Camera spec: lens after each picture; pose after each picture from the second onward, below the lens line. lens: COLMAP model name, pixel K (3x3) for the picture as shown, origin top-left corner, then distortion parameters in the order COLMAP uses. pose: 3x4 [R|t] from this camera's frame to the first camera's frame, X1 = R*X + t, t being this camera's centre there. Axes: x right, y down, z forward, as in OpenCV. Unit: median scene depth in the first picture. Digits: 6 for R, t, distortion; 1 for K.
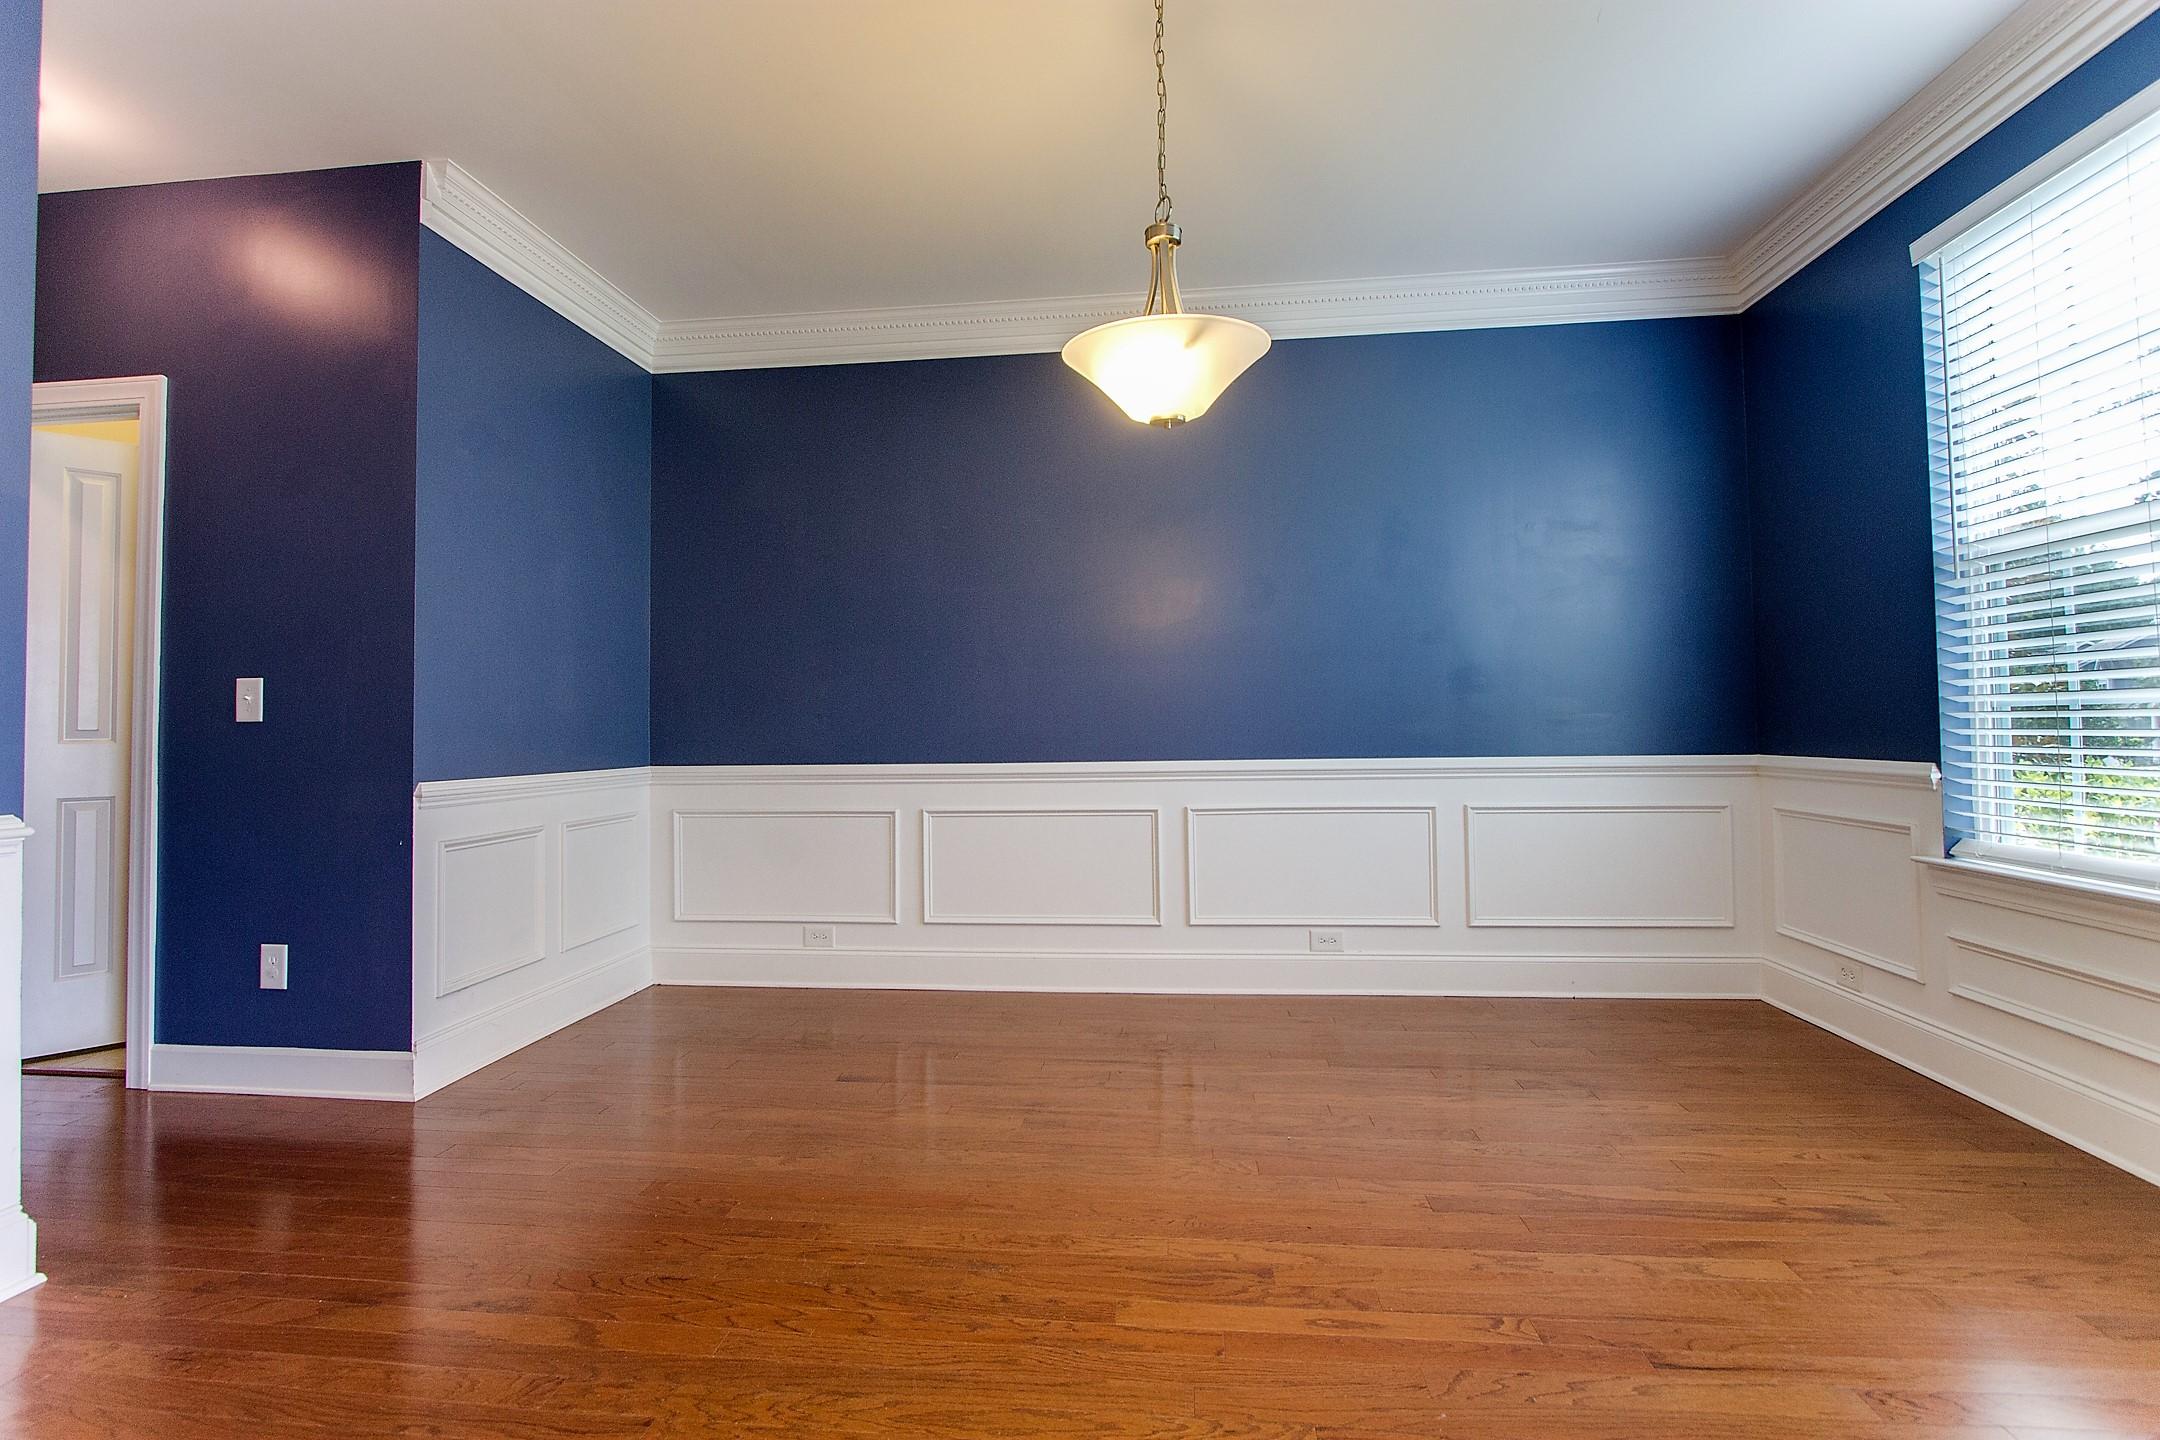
lens RADIAL K [[1013.1, 0, 1070.4], [0, 1013.1, 697.8], [0, 0, 1]] dist [-0.018752, 0.002823]
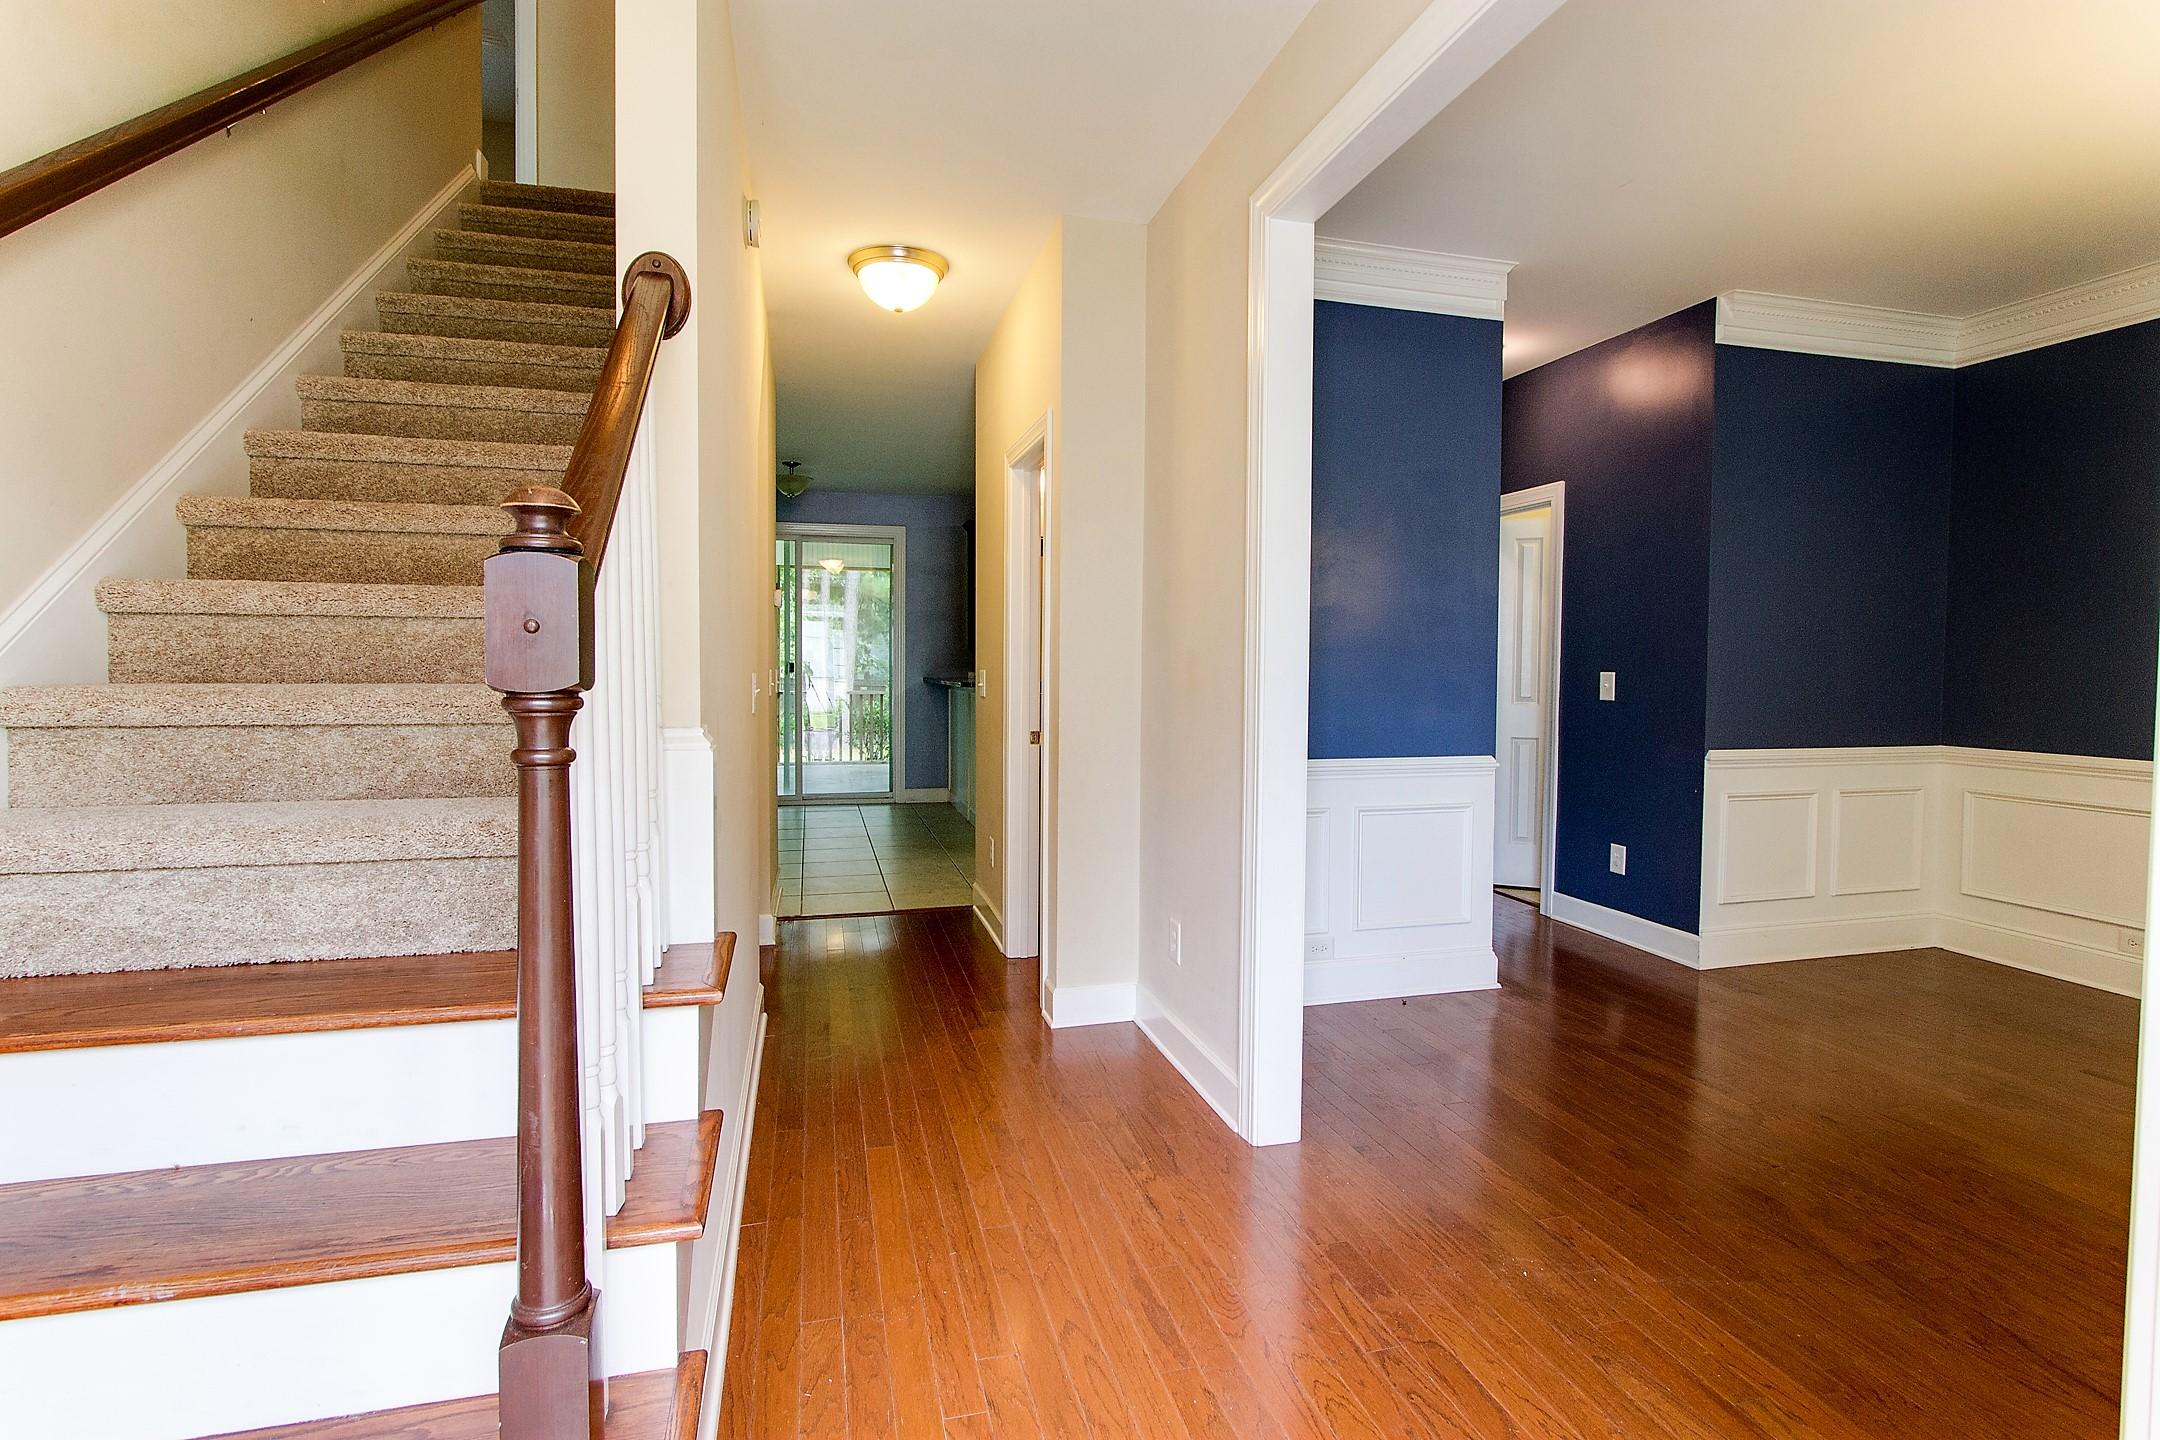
lens RADIAL K [[1013.1, 0, 1076.3], [0, 1013.1, 702.0], [0, 0, 1]] dist [-0.018752, 0.002823]
pose [[0.359951, 0.050521, -0.931602, 0.340210], [0.021262, 0.997829, 0.062327, -0.088648], [0.932729, -0.042243, 0.358096, -0.327623]]
